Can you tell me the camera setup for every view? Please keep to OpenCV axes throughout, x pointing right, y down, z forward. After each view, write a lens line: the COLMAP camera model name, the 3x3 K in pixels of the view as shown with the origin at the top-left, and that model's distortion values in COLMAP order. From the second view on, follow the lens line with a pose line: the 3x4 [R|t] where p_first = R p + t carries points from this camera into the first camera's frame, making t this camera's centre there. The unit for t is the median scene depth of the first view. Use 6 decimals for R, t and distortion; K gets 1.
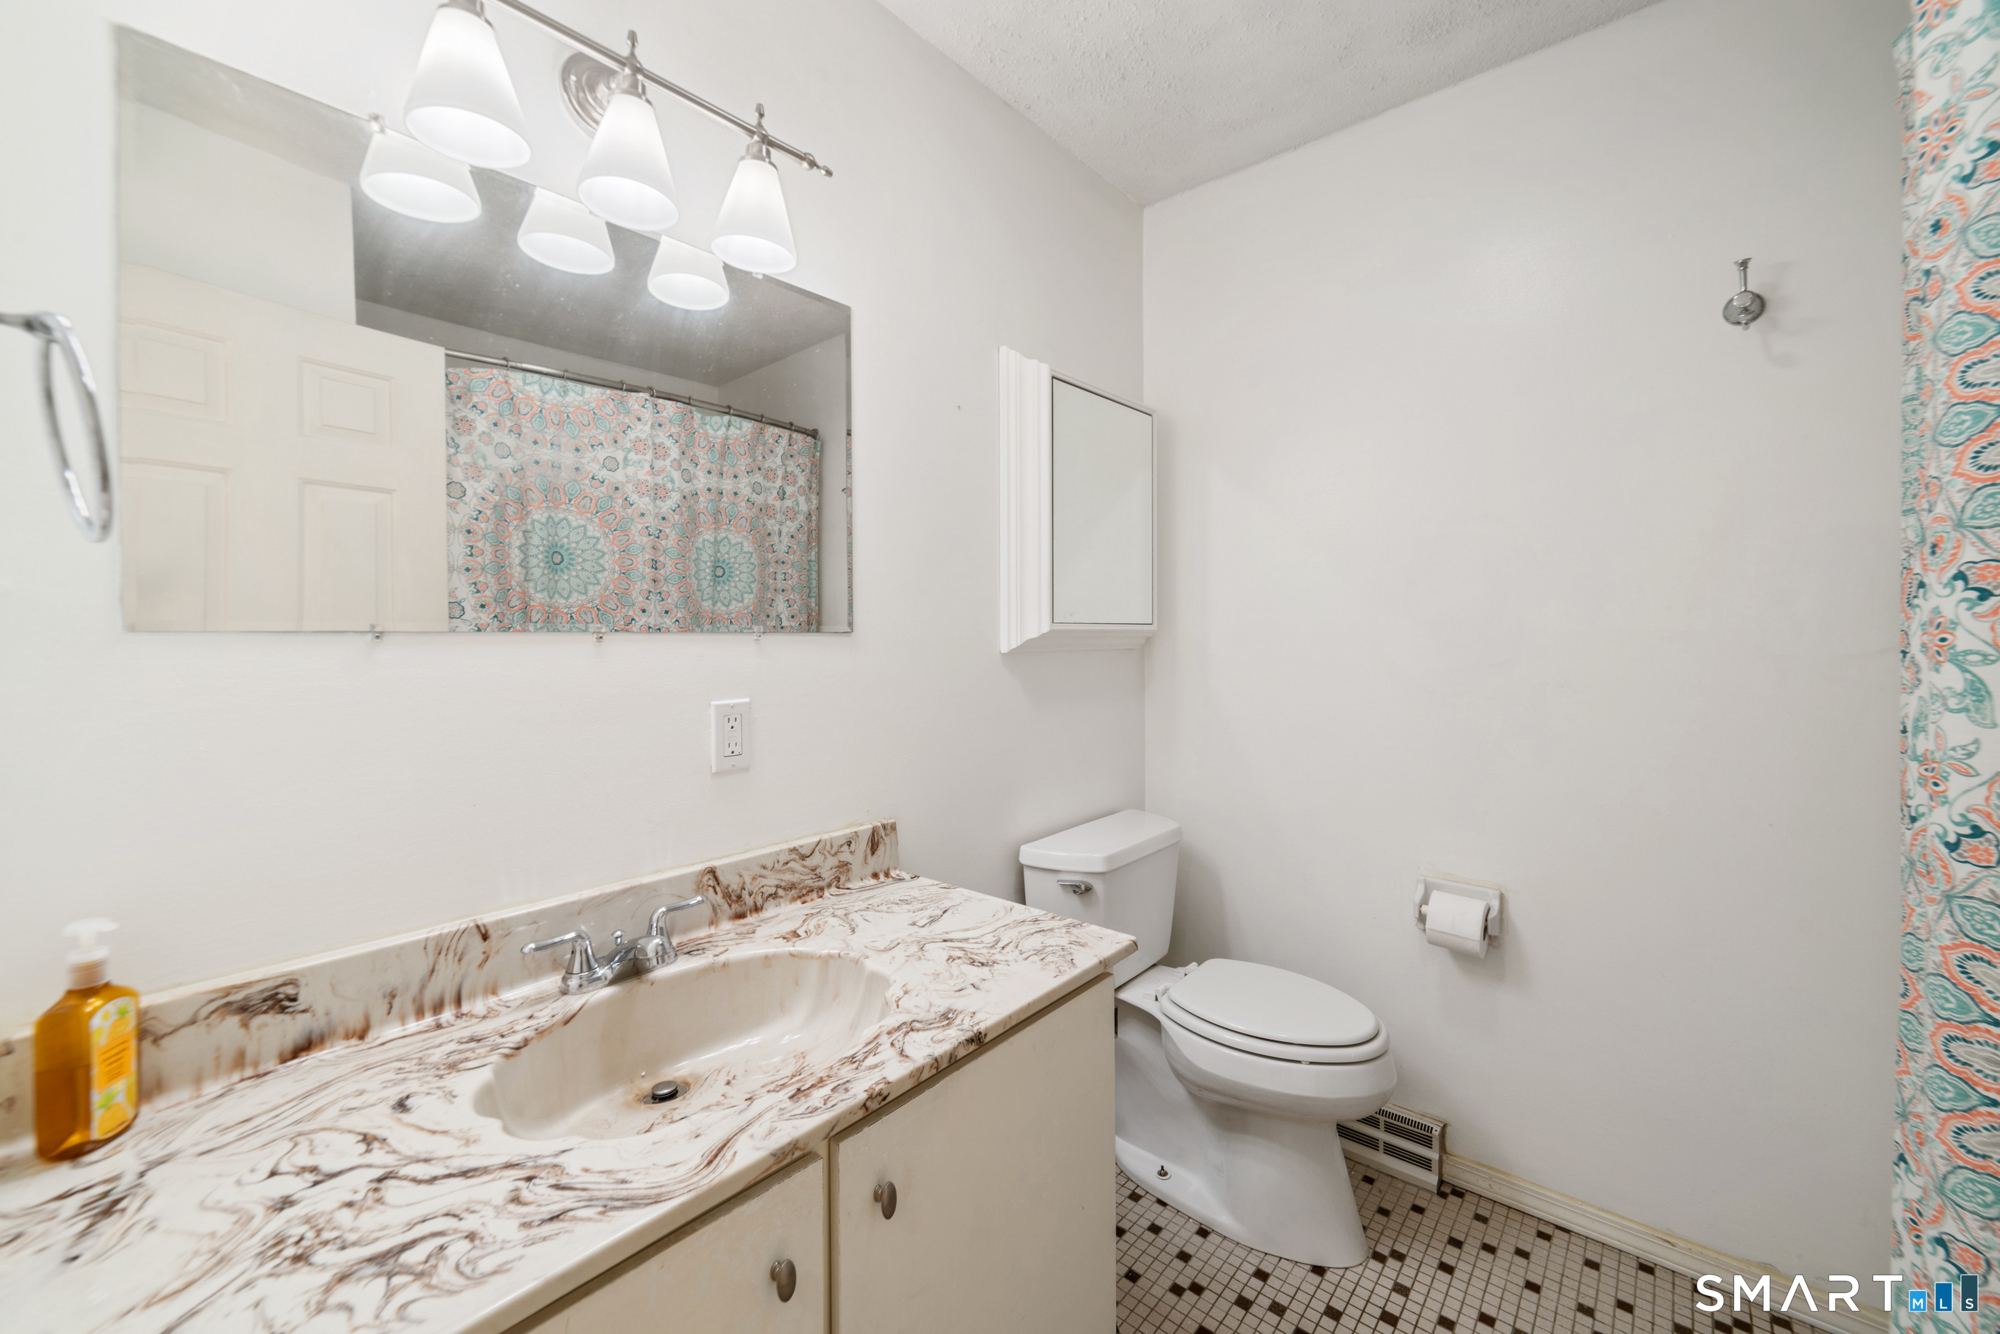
lens RADIAL K [[781.6, 0, 1007.4], [0, 781.6, 658.0], [0, 0, 1]] dist [0.000550, 0.000427]
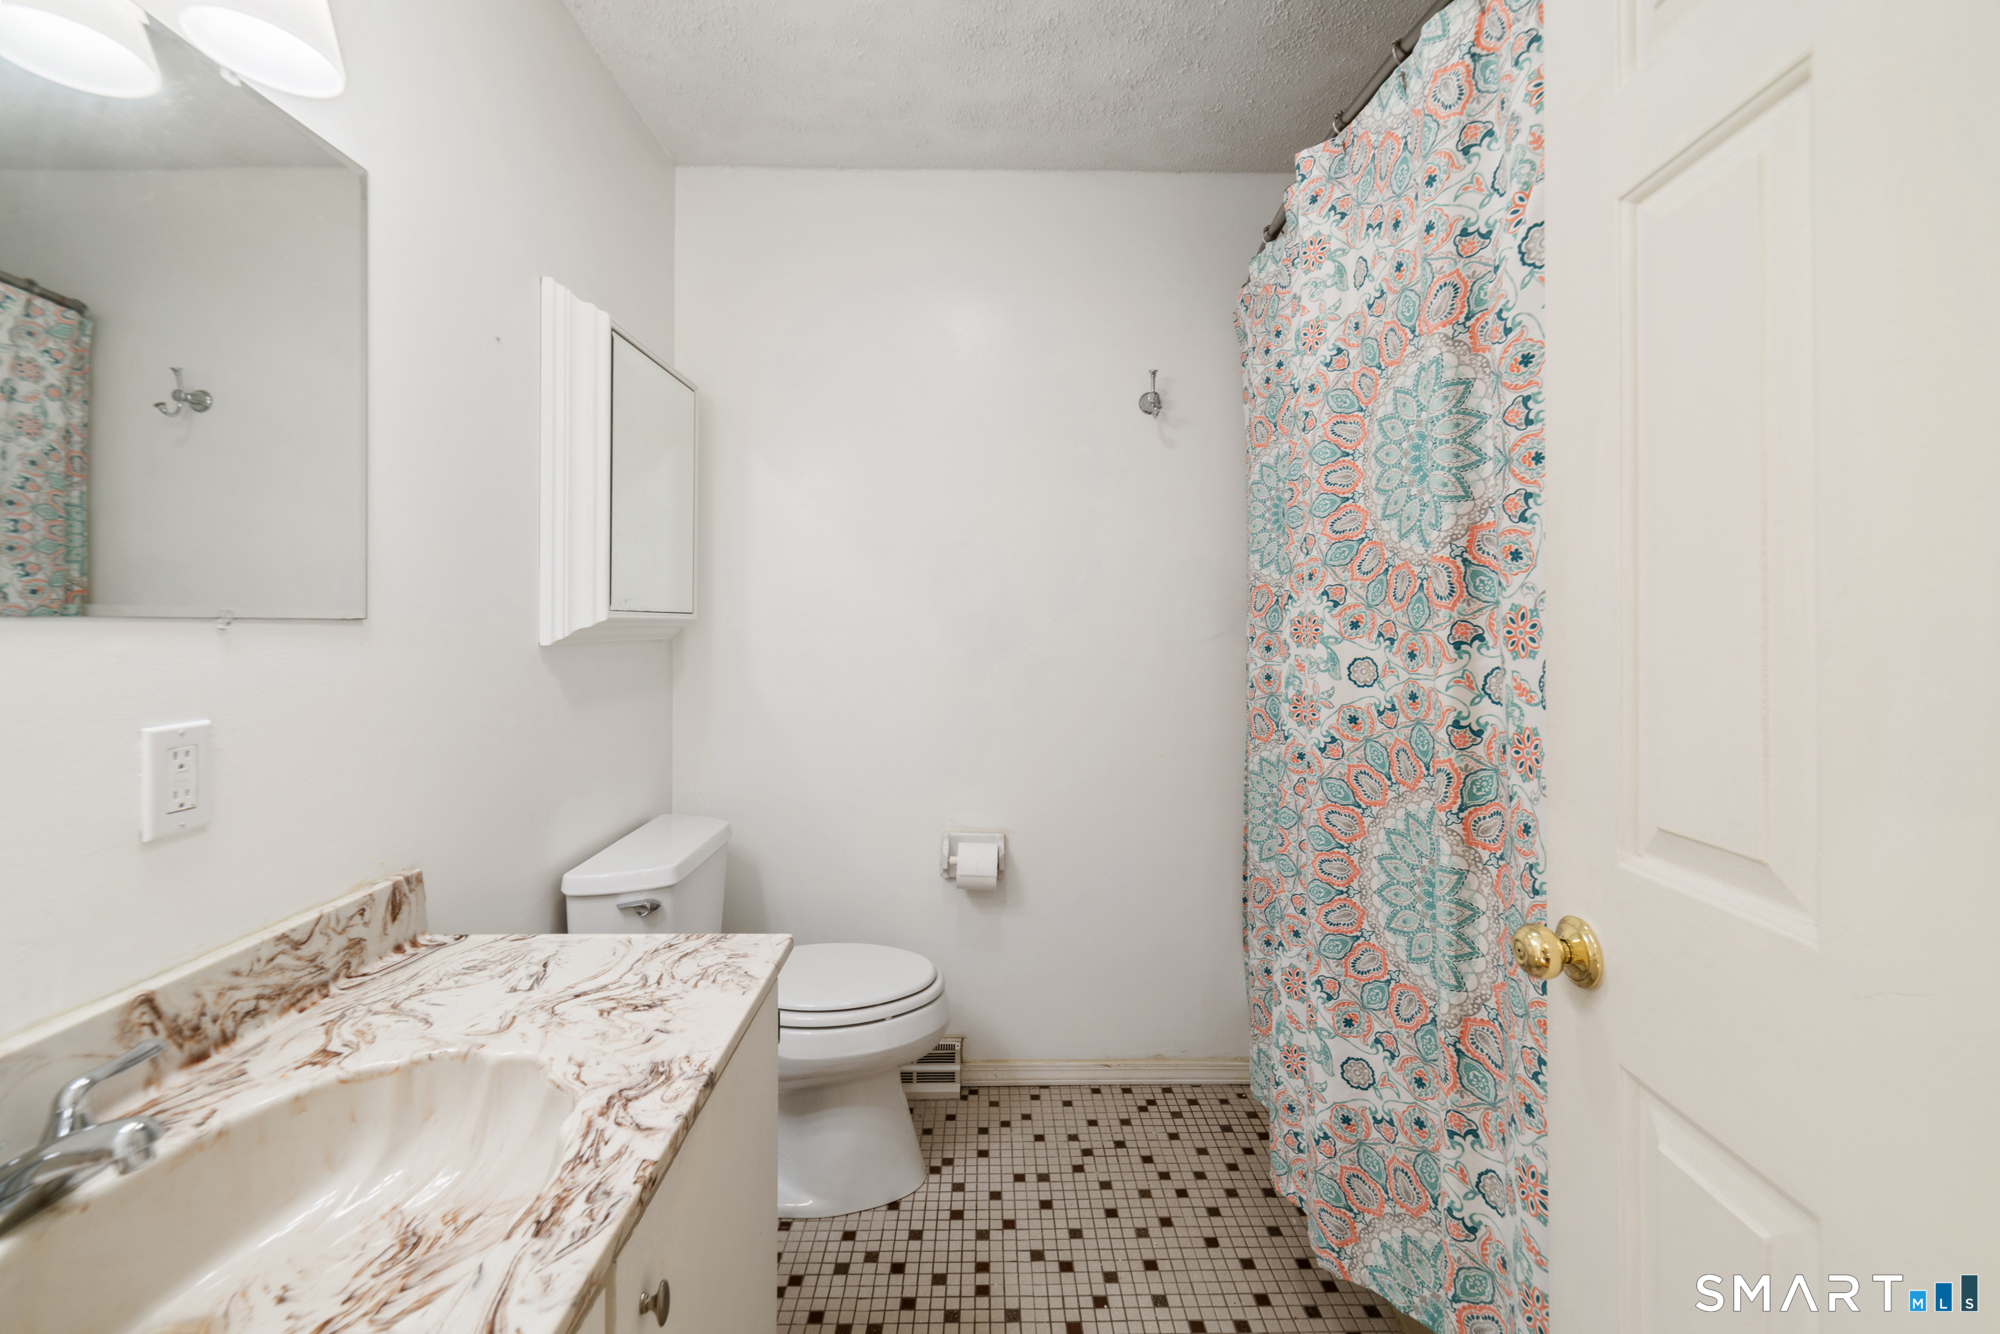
lens RADIAL K [[786.1, 0, 993.8], [0, 786.1, 645.1], [0, 0, 1]] dist [0.002838, 0.000487]
pose [[0.765184, -0.011917, 0.643701, -0.223728], [0.014826, 0.999890, 0.000886, -0.000815], [-0.643641, 0.008865, 0.765277, 0.067913]]
